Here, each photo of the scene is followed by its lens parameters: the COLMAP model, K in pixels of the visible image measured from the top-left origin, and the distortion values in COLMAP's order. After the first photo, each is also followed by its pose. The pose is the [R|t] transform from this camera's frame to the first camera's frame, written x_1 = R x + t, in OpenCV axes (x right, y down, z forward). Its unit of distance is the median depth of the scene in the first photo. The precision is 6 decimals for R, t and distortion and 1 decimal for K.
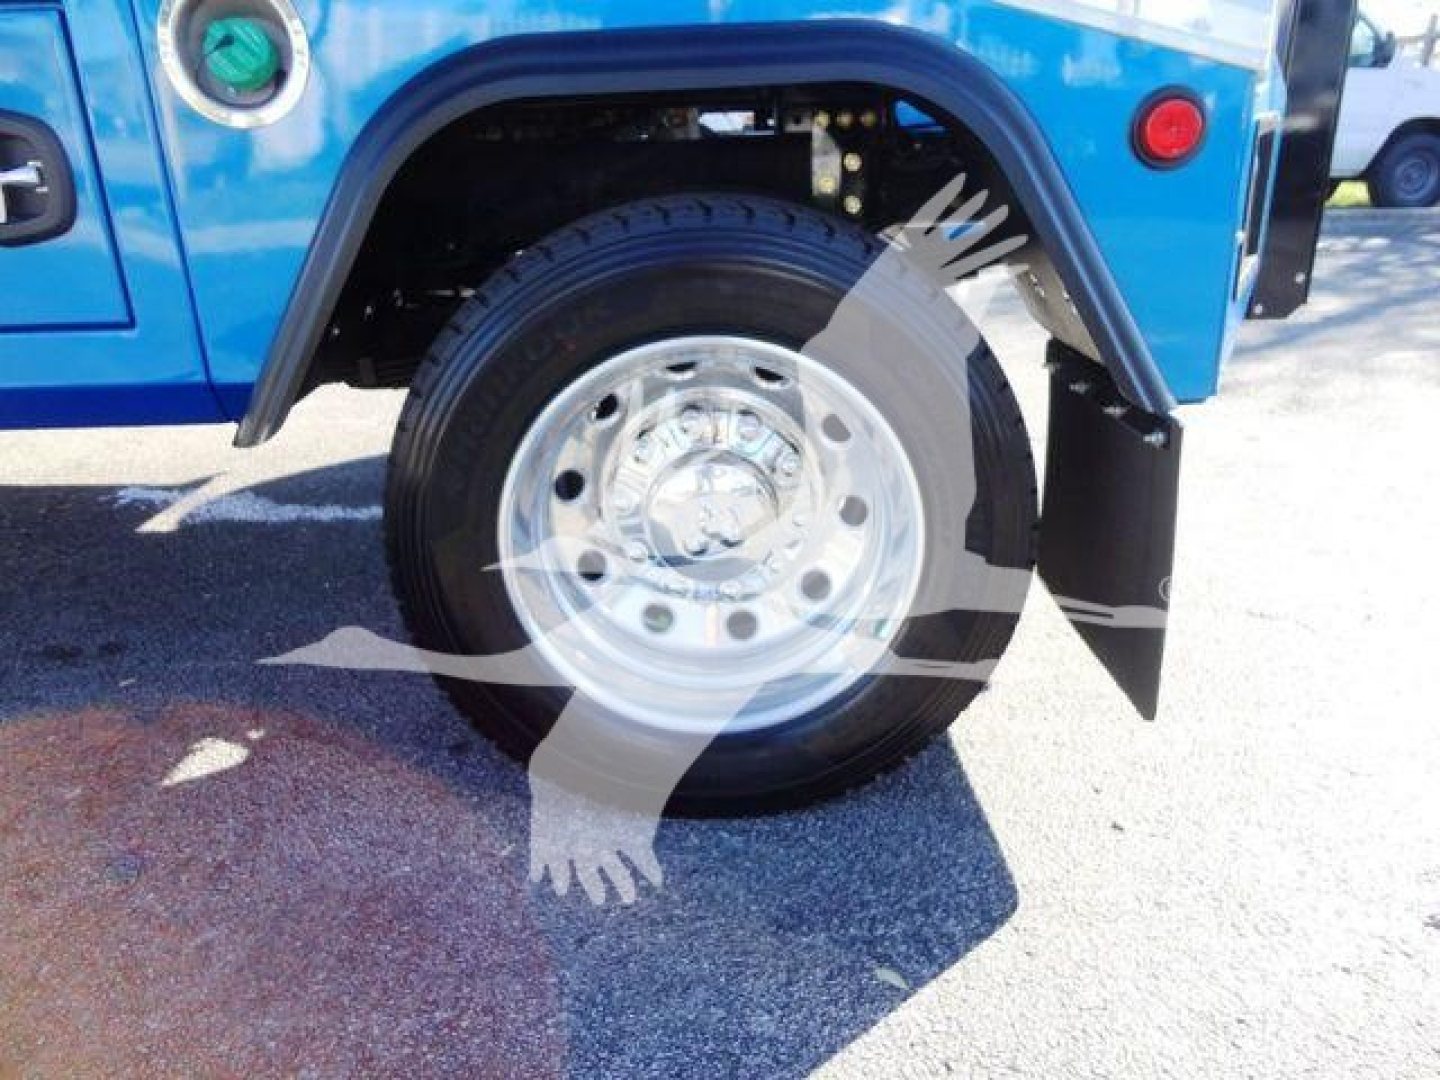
lens RADIAL K [[1031.6, 0, 721.3], [0, 1031.6, 503.9], [0, 0, 1]] dist [-0.002679, 0.002386]
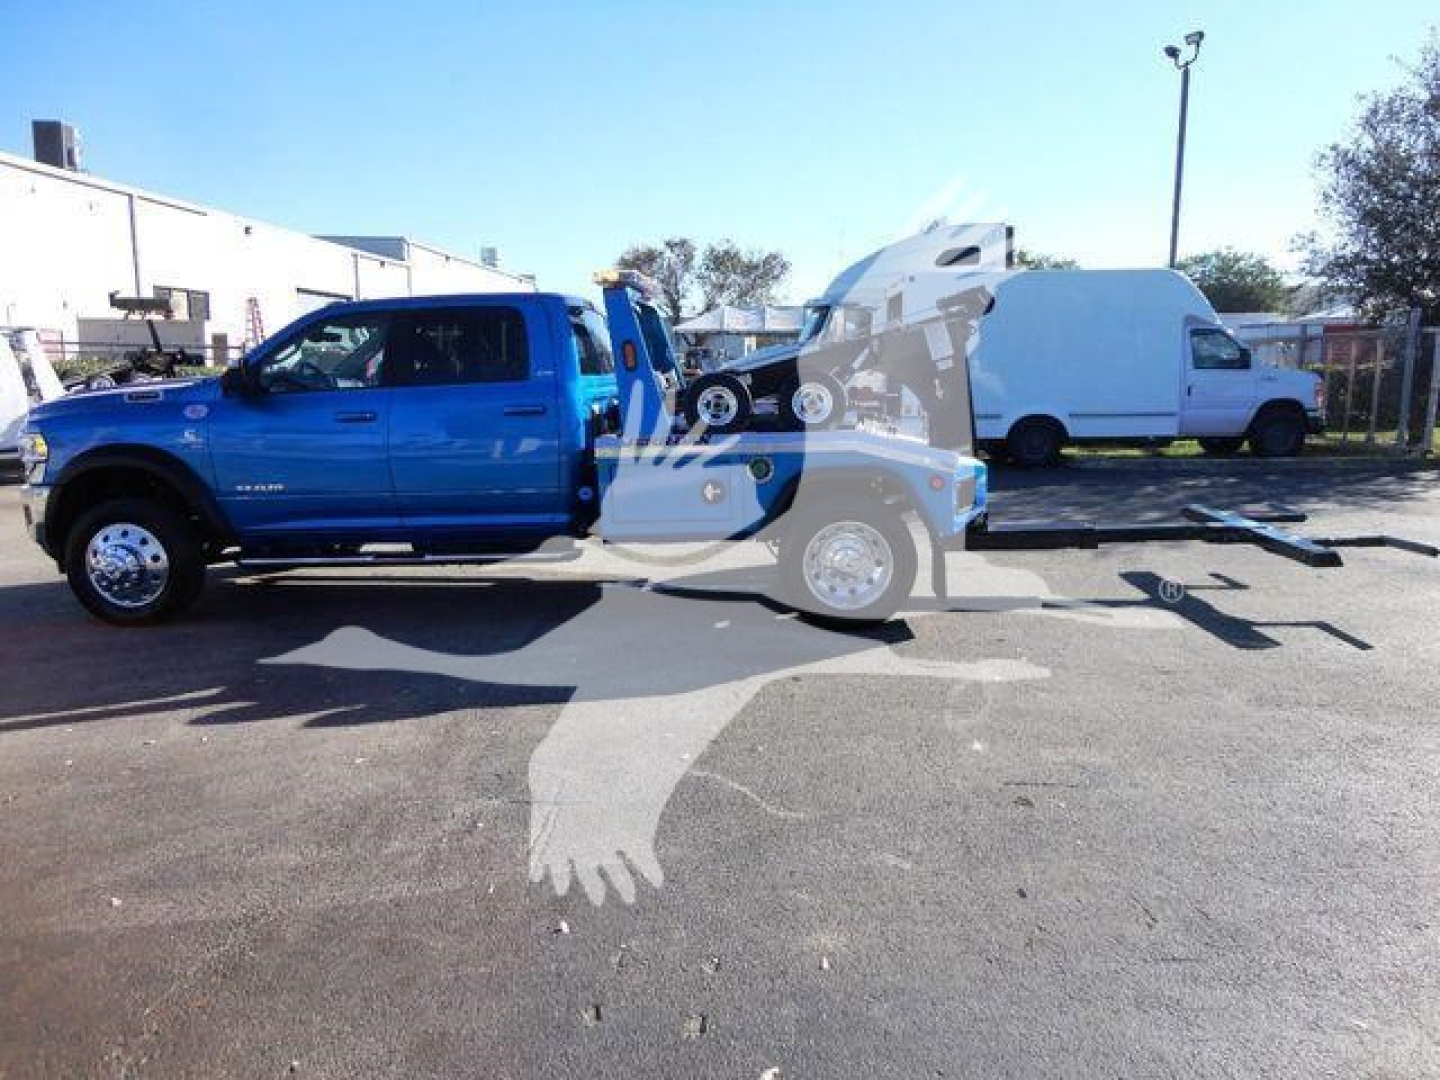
lens RADIAL K [[1031.6, 0, 721.3], [0, 1031.6, 503.9], [0, 0, 1]] dist [-0.002679, 0.002386]
pose [[0.998044, -0.009064, -0.061856, -0.255729], [-0.004540, 0.976313, -0.216317, 0.692982], [0.062352, 0.216175, 0.974362, -3.246935]]
